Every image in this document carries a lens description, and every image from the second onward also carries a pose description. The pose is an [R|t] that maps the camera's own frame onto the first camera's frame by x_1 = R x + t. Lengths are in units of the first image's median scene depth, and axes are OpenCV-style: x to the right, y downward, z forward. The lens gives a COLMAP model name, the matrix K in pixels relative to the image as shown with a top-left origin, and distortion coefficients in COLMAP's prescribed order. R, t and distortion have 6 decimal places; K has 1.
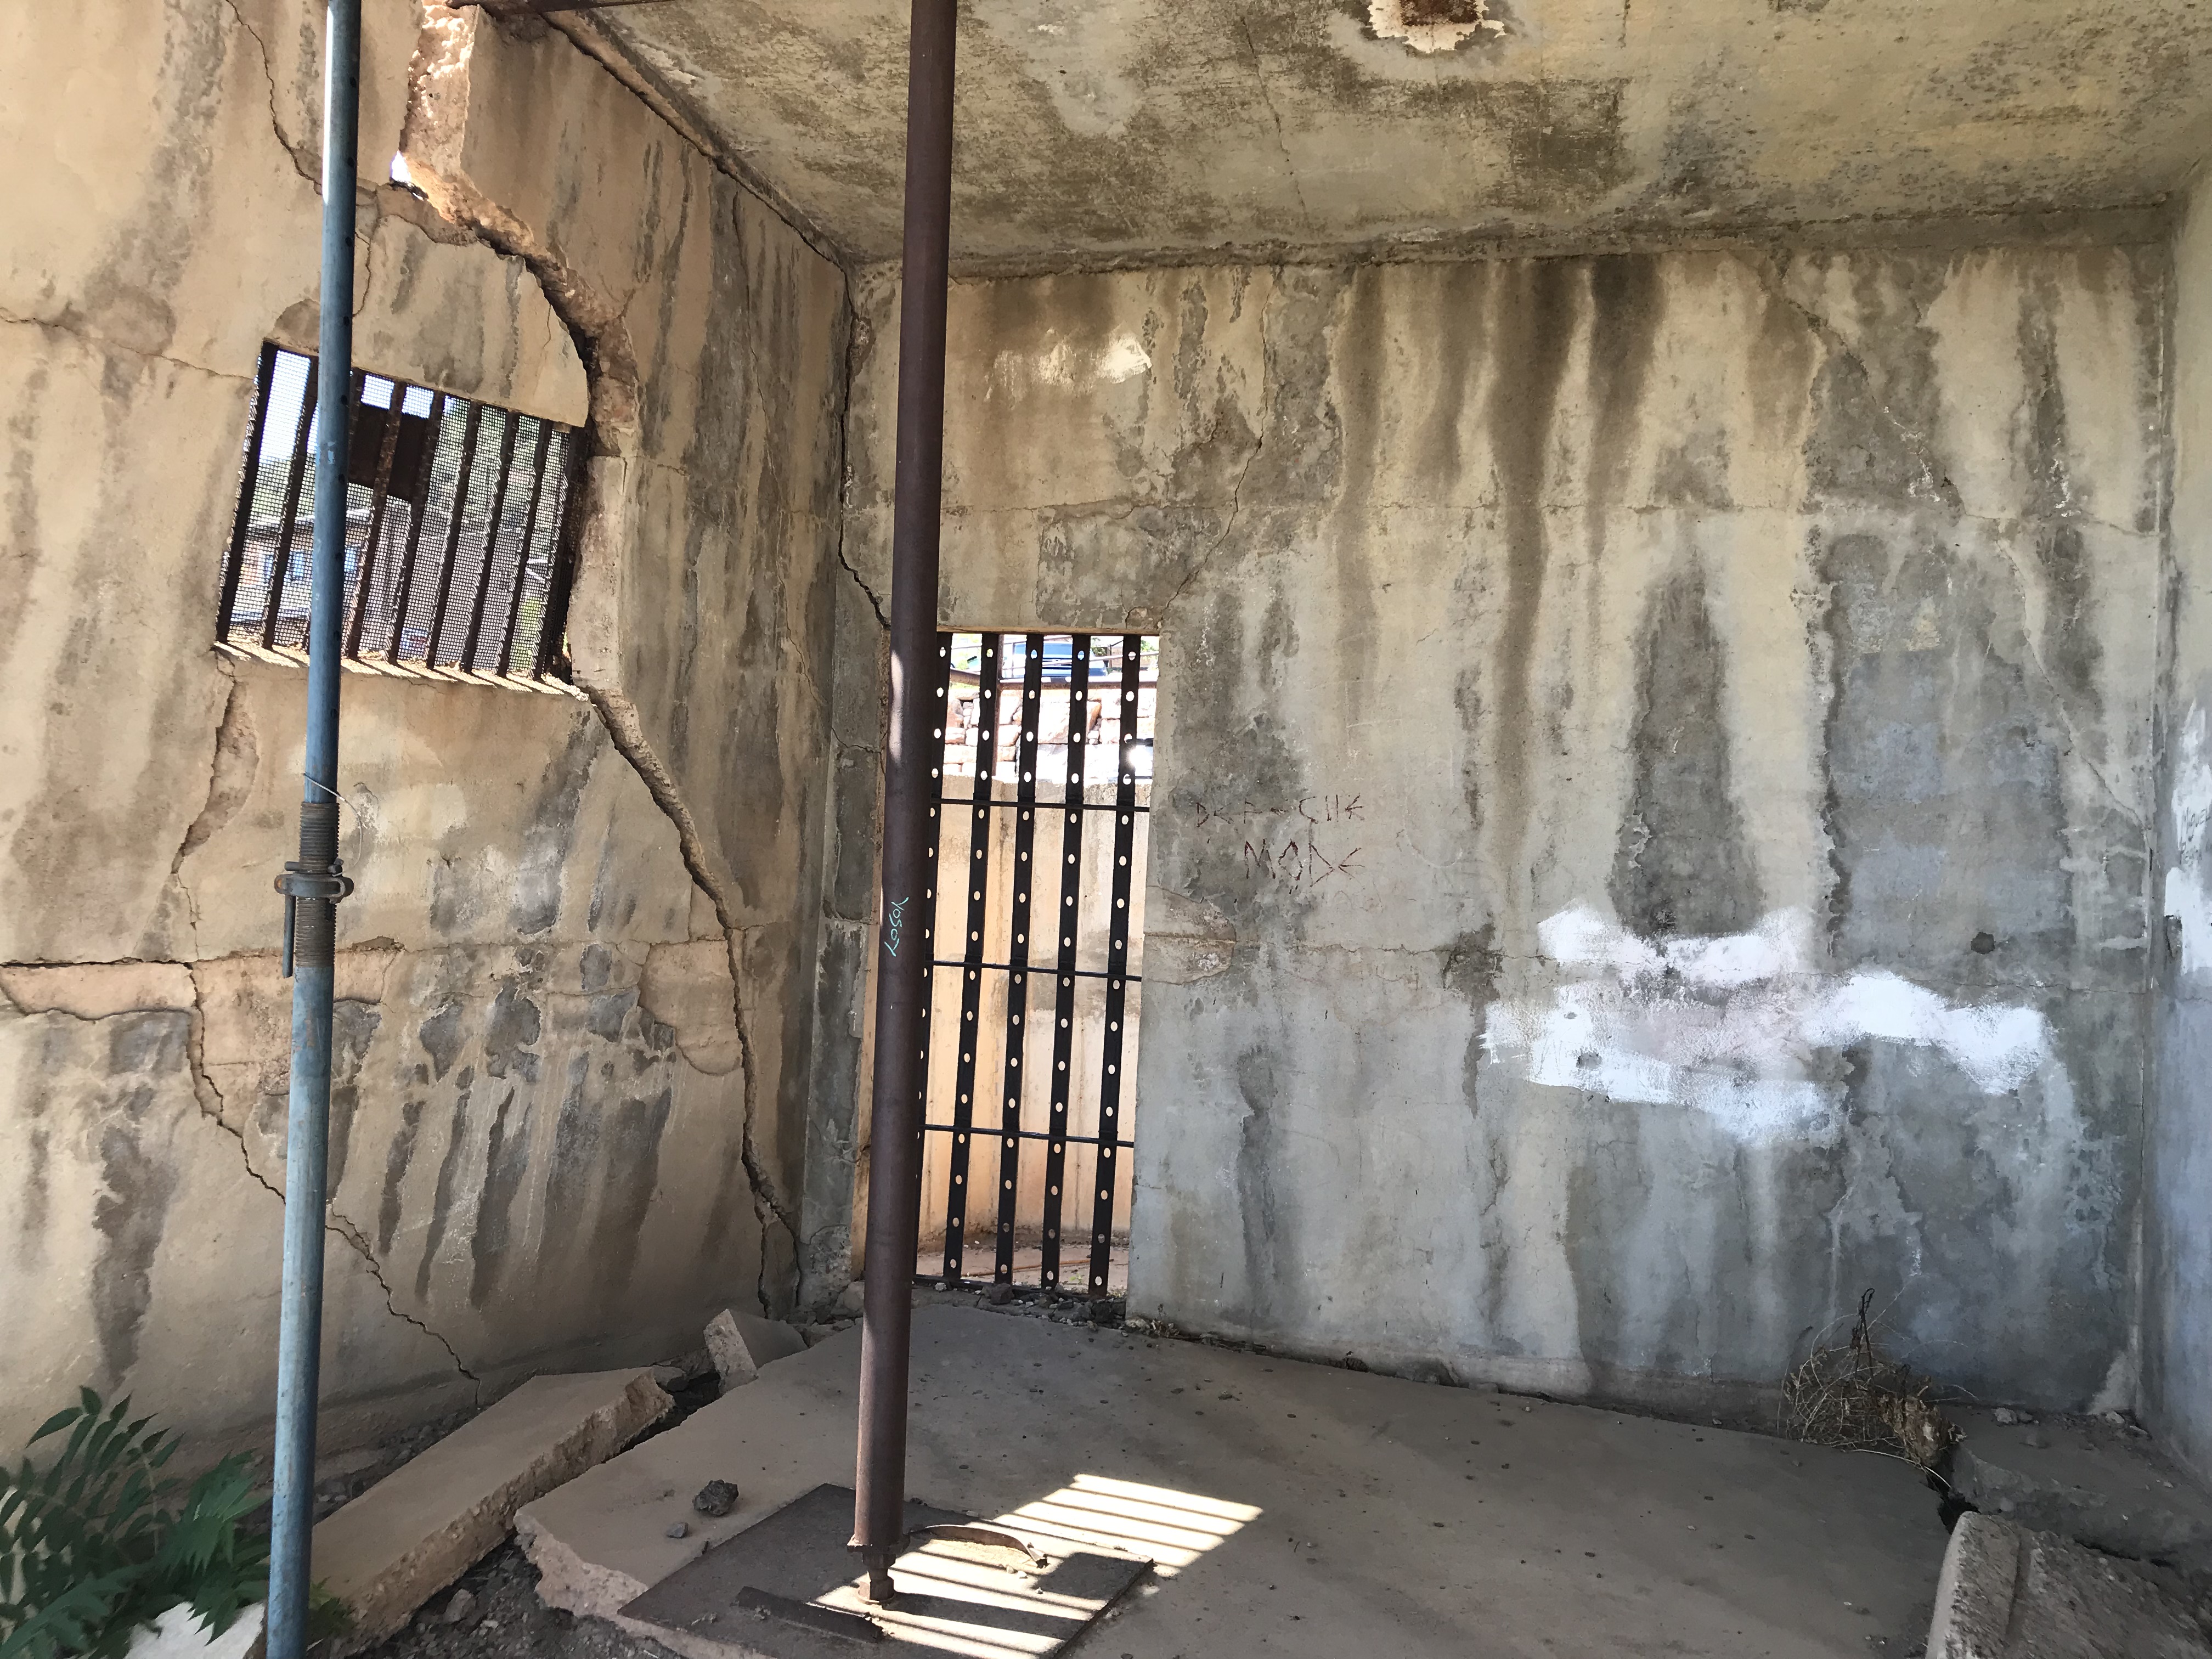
lens RADIAL K [[1829.2, 0, 1103.6], [0, 1829.2, 832.6], [0, 0, 1]] dist [-0.001451, -0.002011]
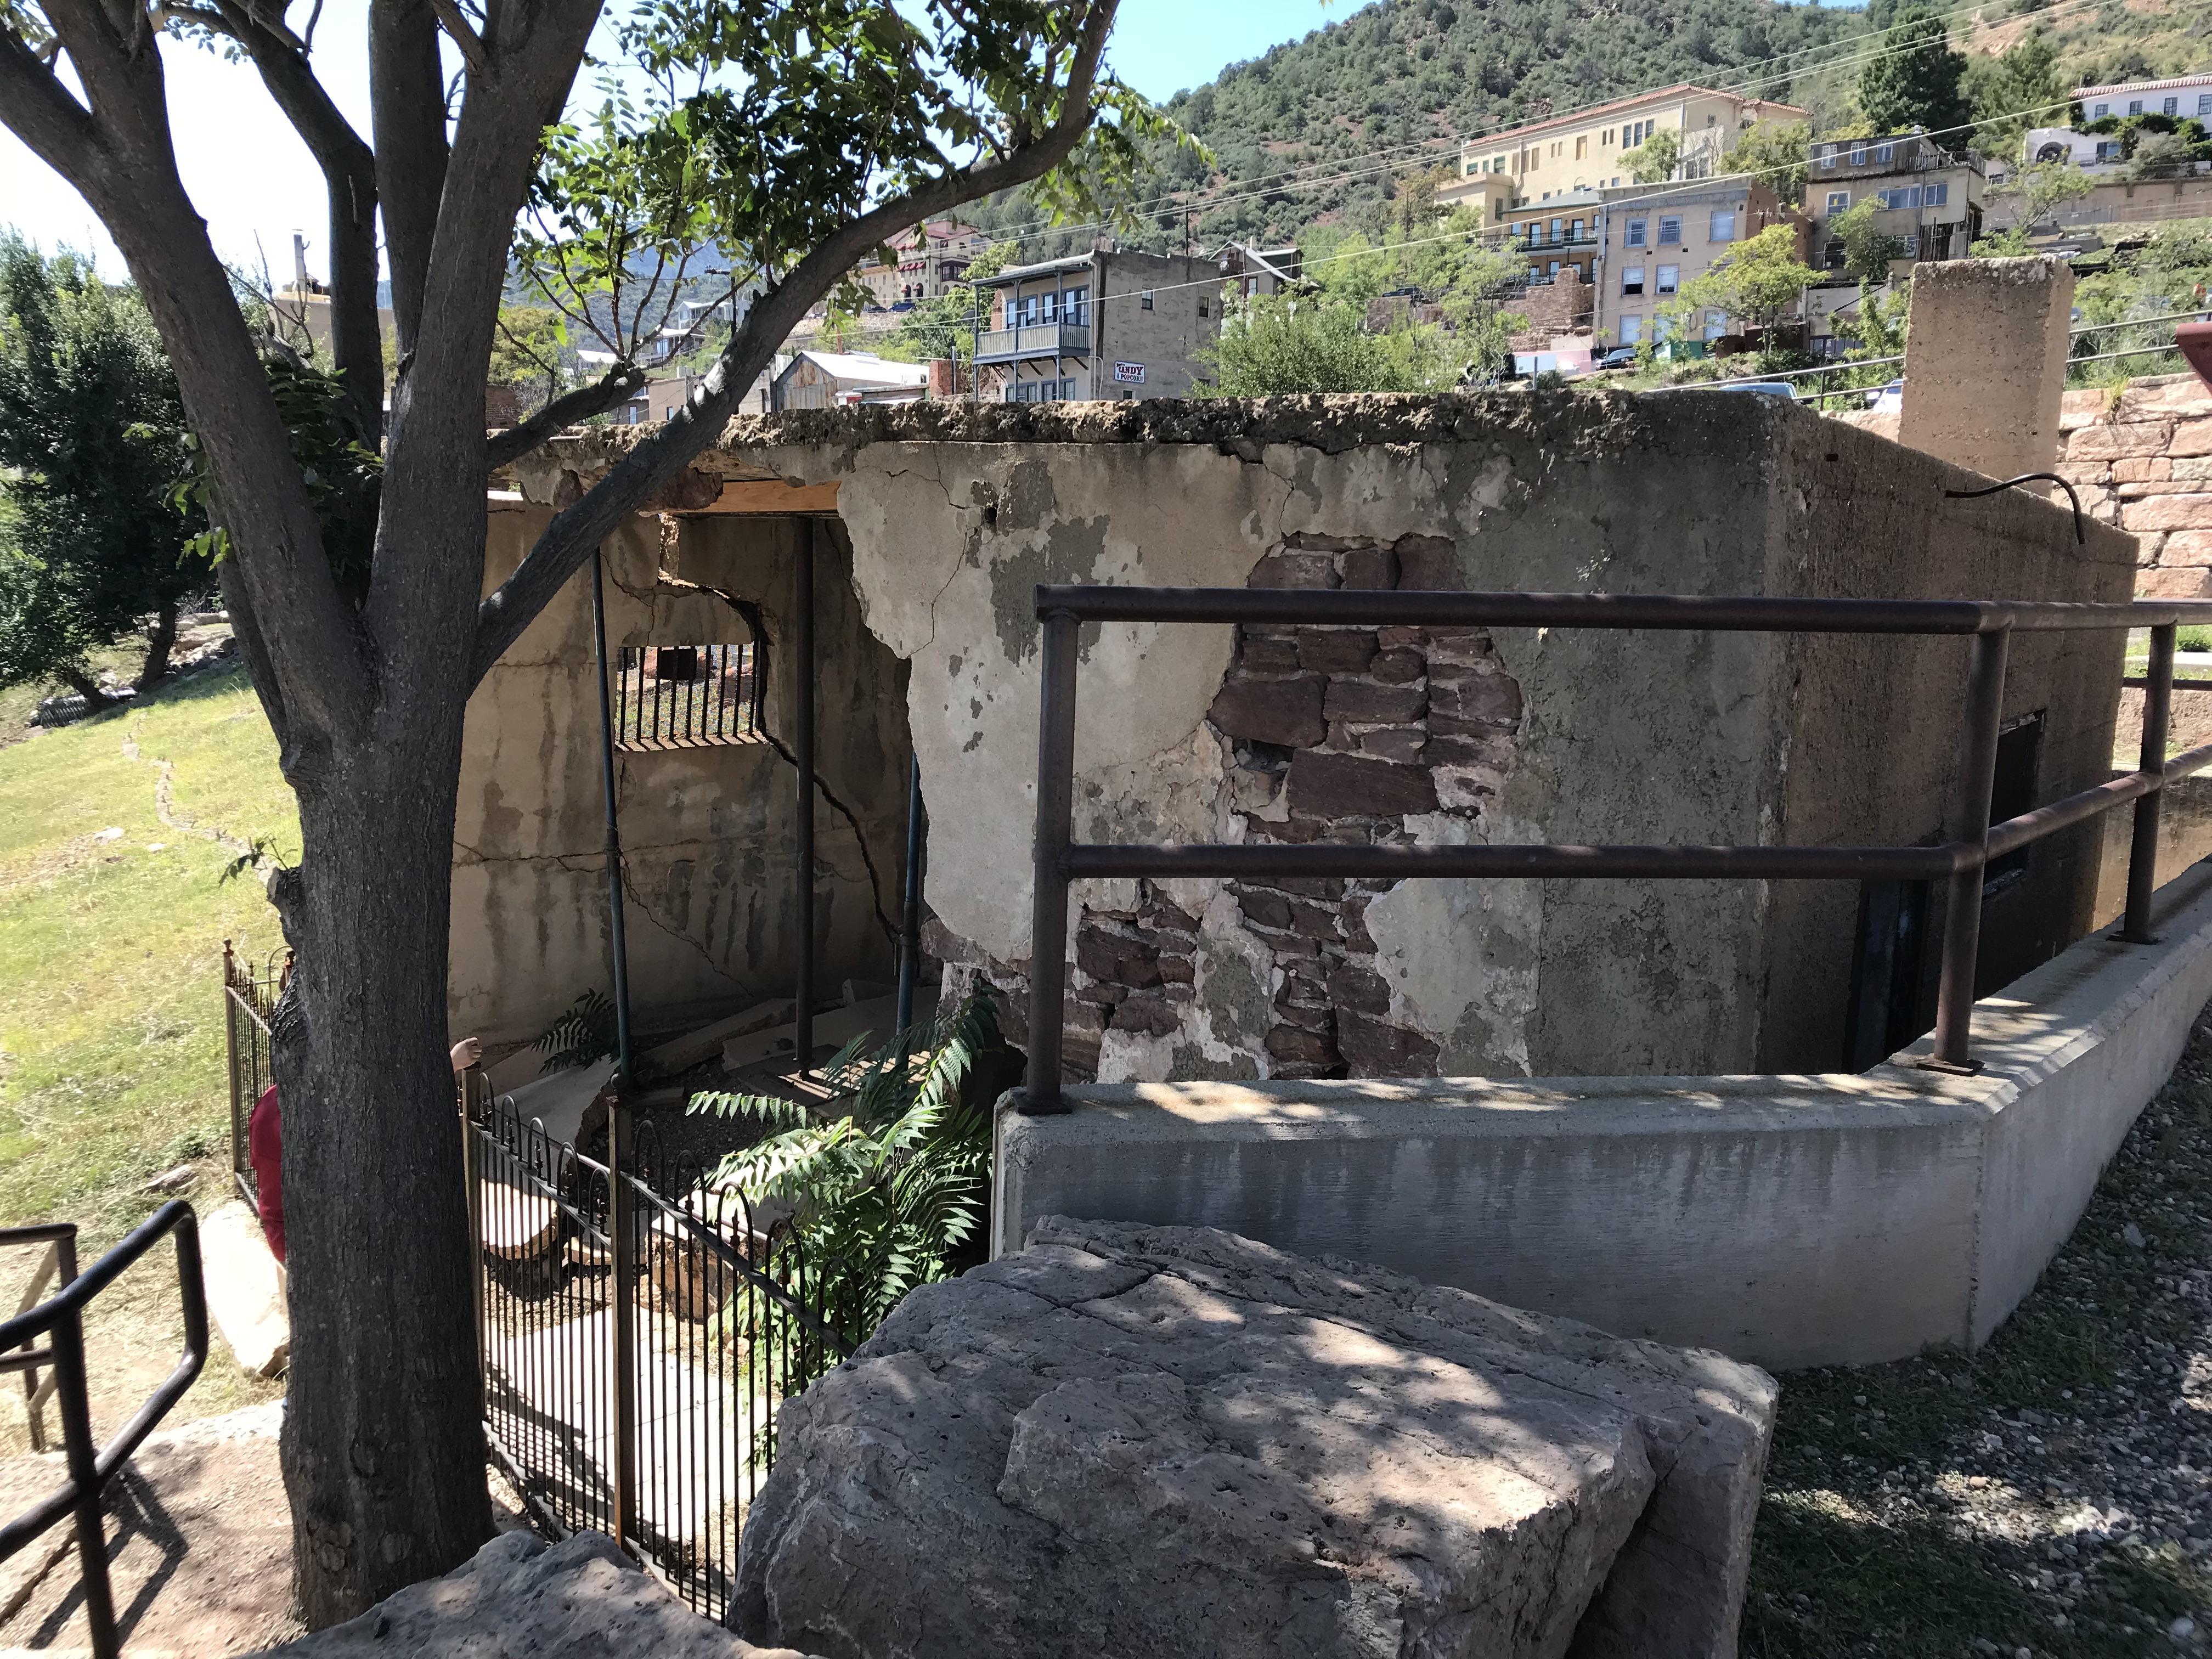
lens RADIAL K [[1829.2, 0, 1107.3], [0, 1829.2, 830.9], [0, 0, 1]] dist [-0.001451, -0.002011]
pose [[0.902241, 0.042360, -0.429146, 1.265665], [0.035083, 0.984654, 0.170953, -0.377401], [0.429802, -0.169297, 0.886910, -1.099179]]
